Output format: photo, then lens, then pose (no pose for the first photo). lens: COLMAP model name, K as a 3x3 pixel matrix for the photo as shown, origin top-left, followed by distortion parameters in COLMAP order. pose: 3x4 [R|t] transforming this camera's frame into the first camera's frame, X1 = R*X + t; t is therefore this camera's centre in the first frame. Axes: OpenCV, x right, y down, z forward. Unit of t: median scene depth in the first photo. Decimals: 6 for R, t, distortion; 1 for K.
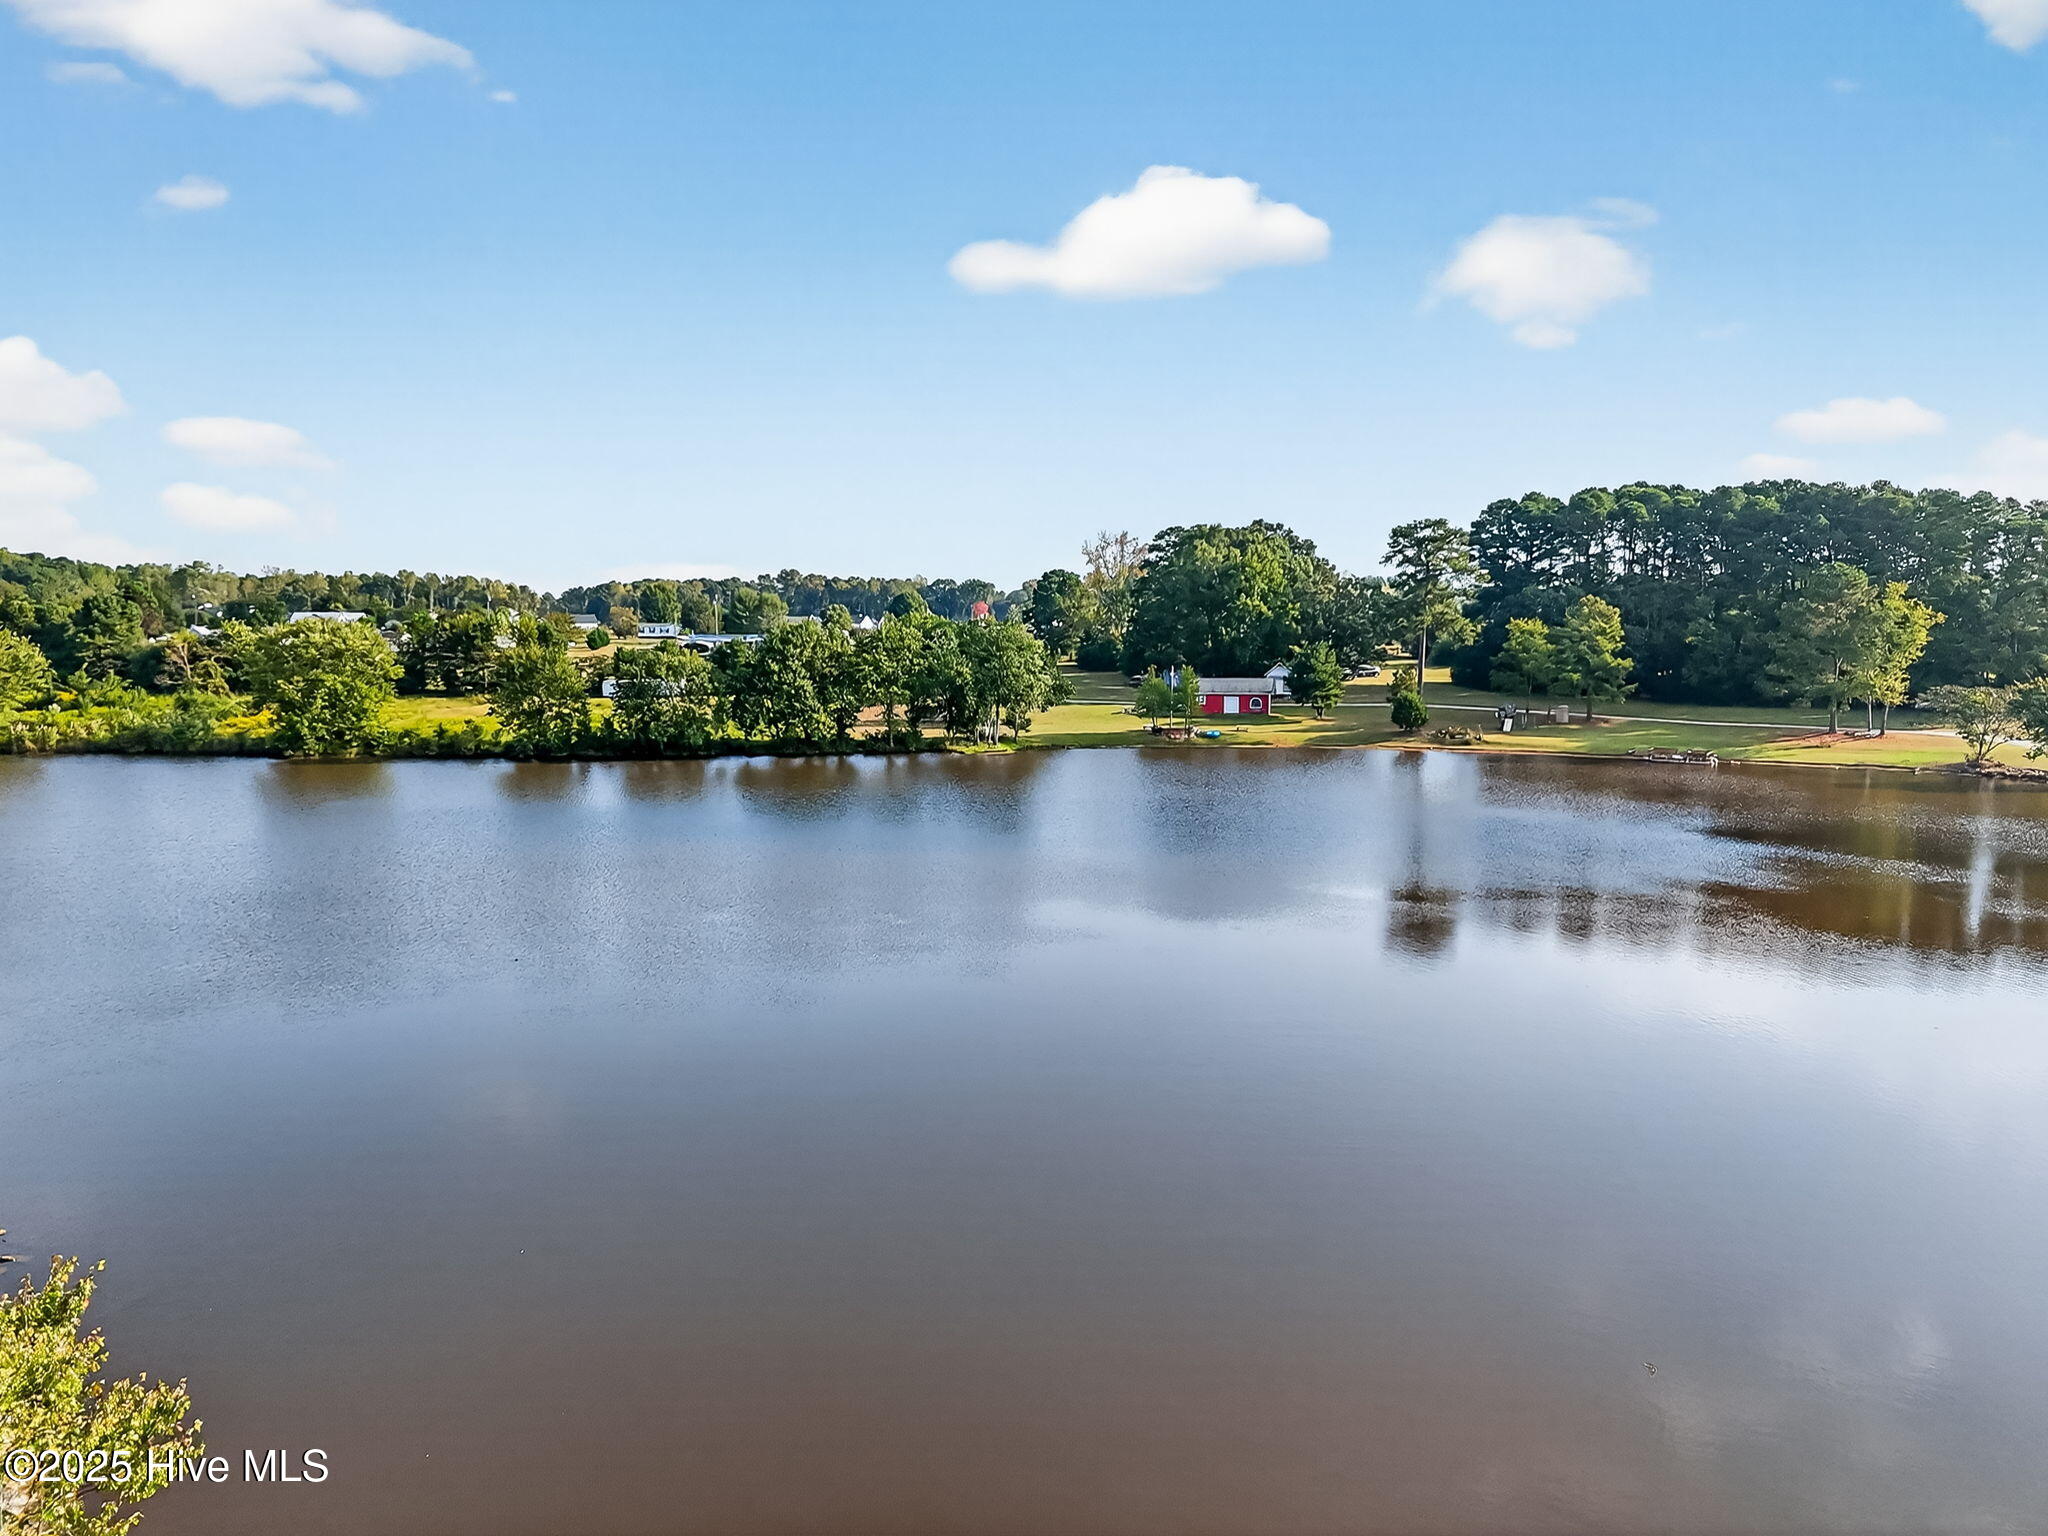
lens RADIAL K [[1564.9, 0, 1024.0], [0, 1564.9, 768.0], [0, 0, 1]] dist [0.135287, -0.211524]
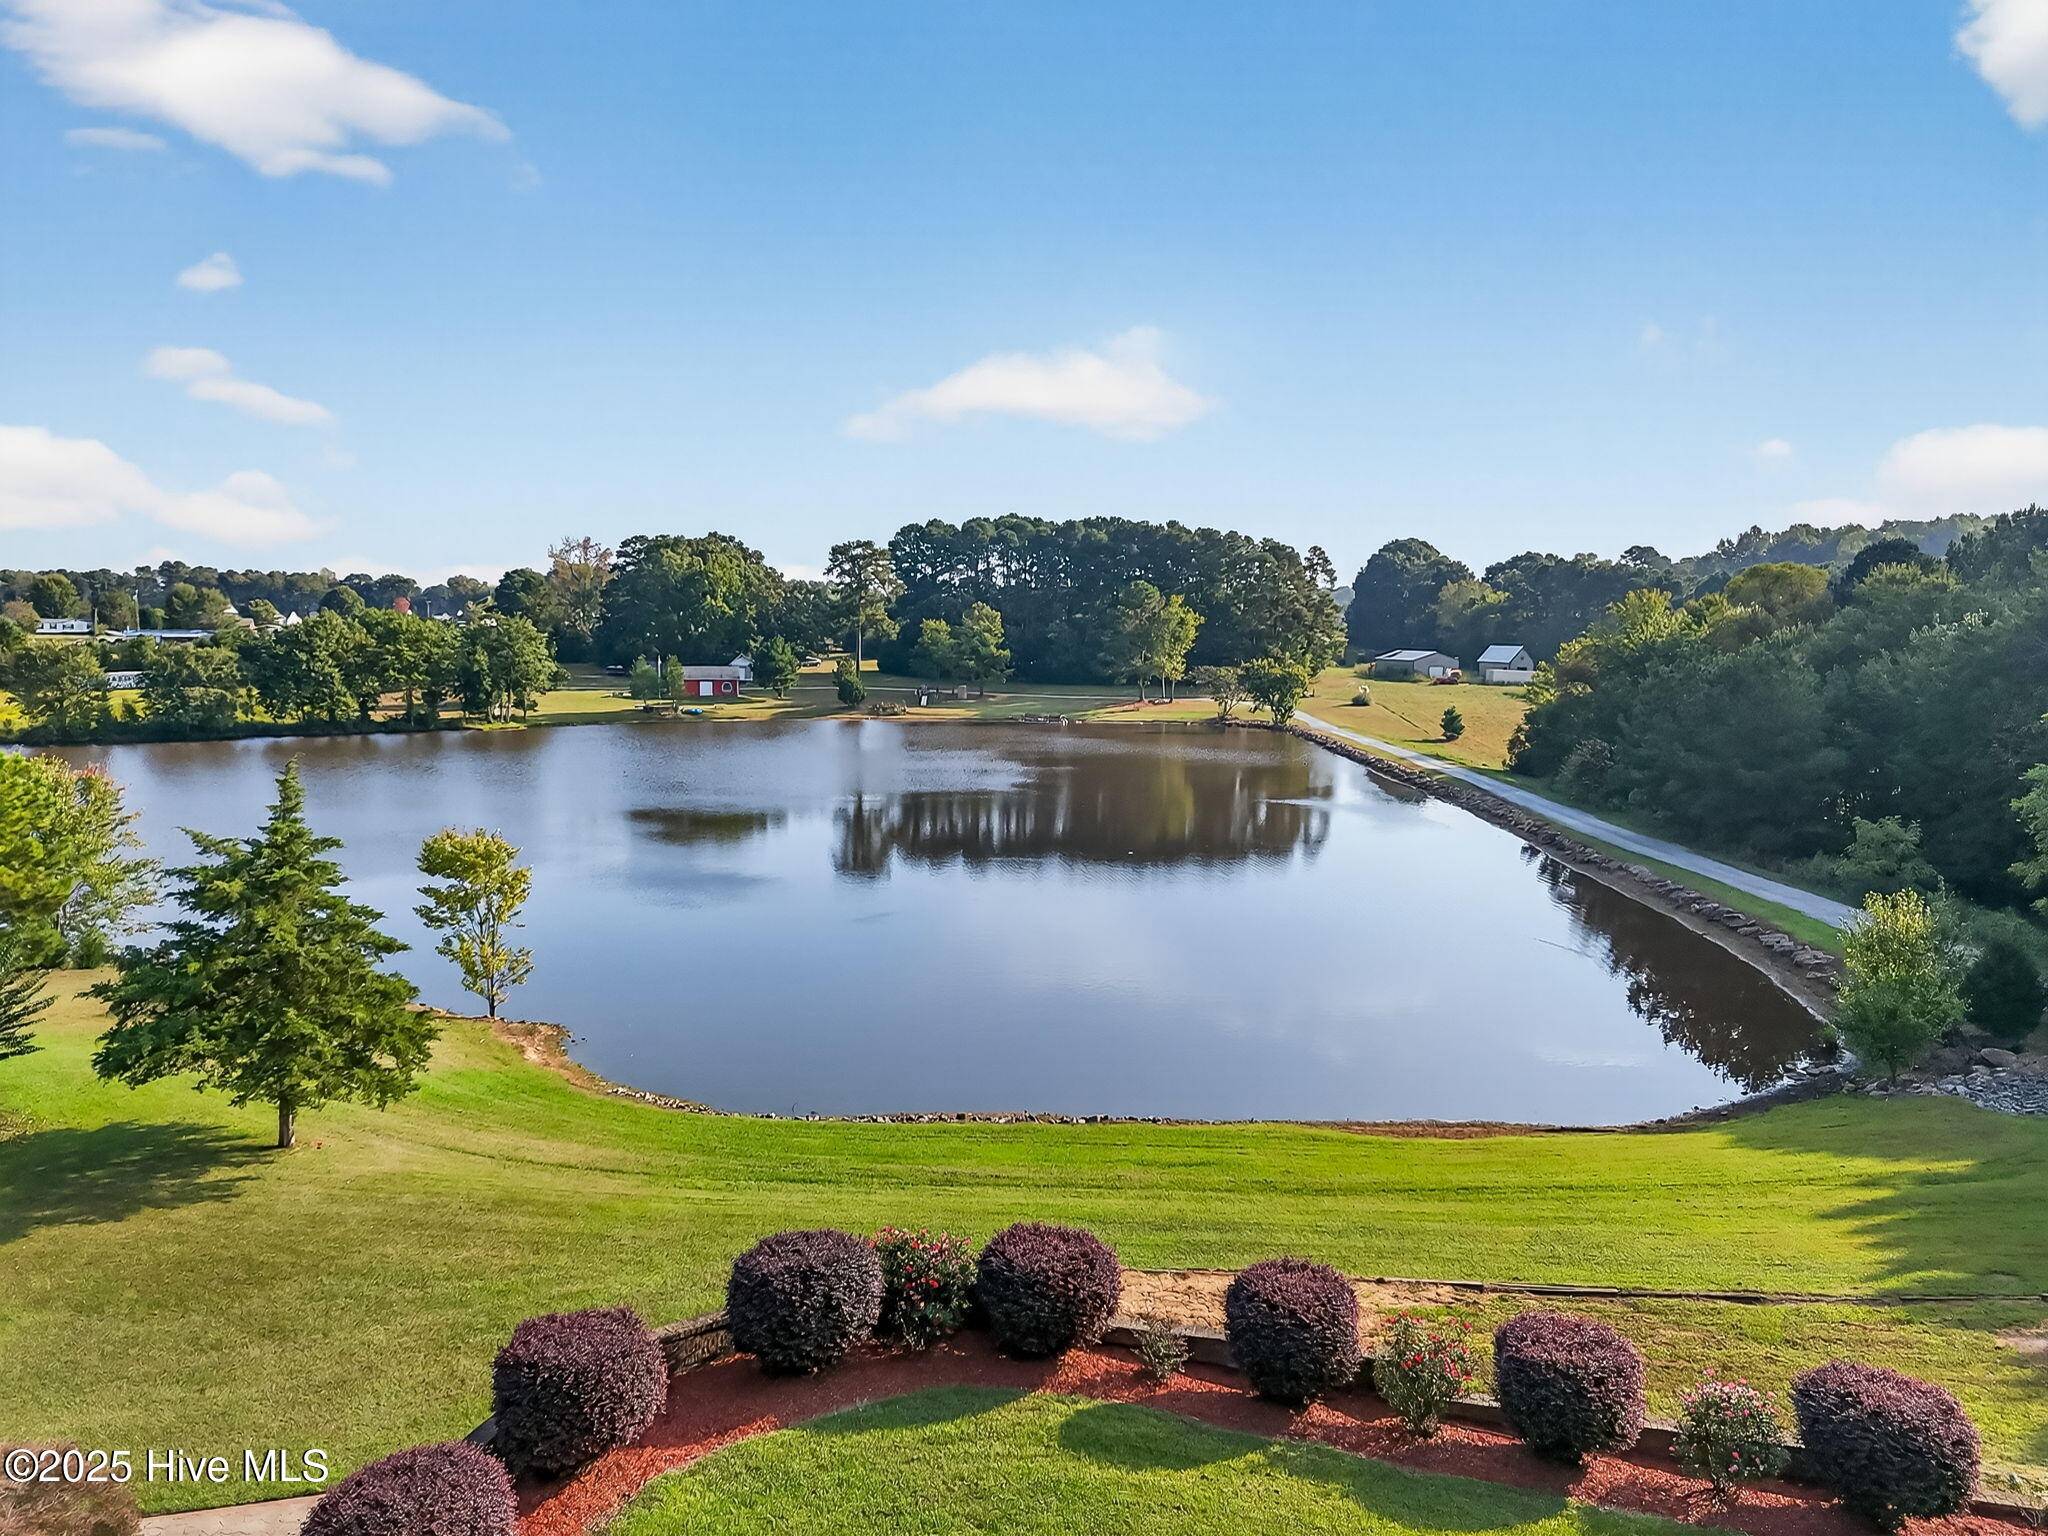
lens RADIAL K [[1564.9, 0, 1024.0], [0, 1564.9, 768.0], [0, 0, 1]] dist [0.135287, -0.211524]
pose [[0.934137, -0.031144, 0.355553, -0.073649], [0.031088, 0.999499, 0.005873, 0.021959], [-0.355558, 0.005567, 0.934638, -0.223015]]
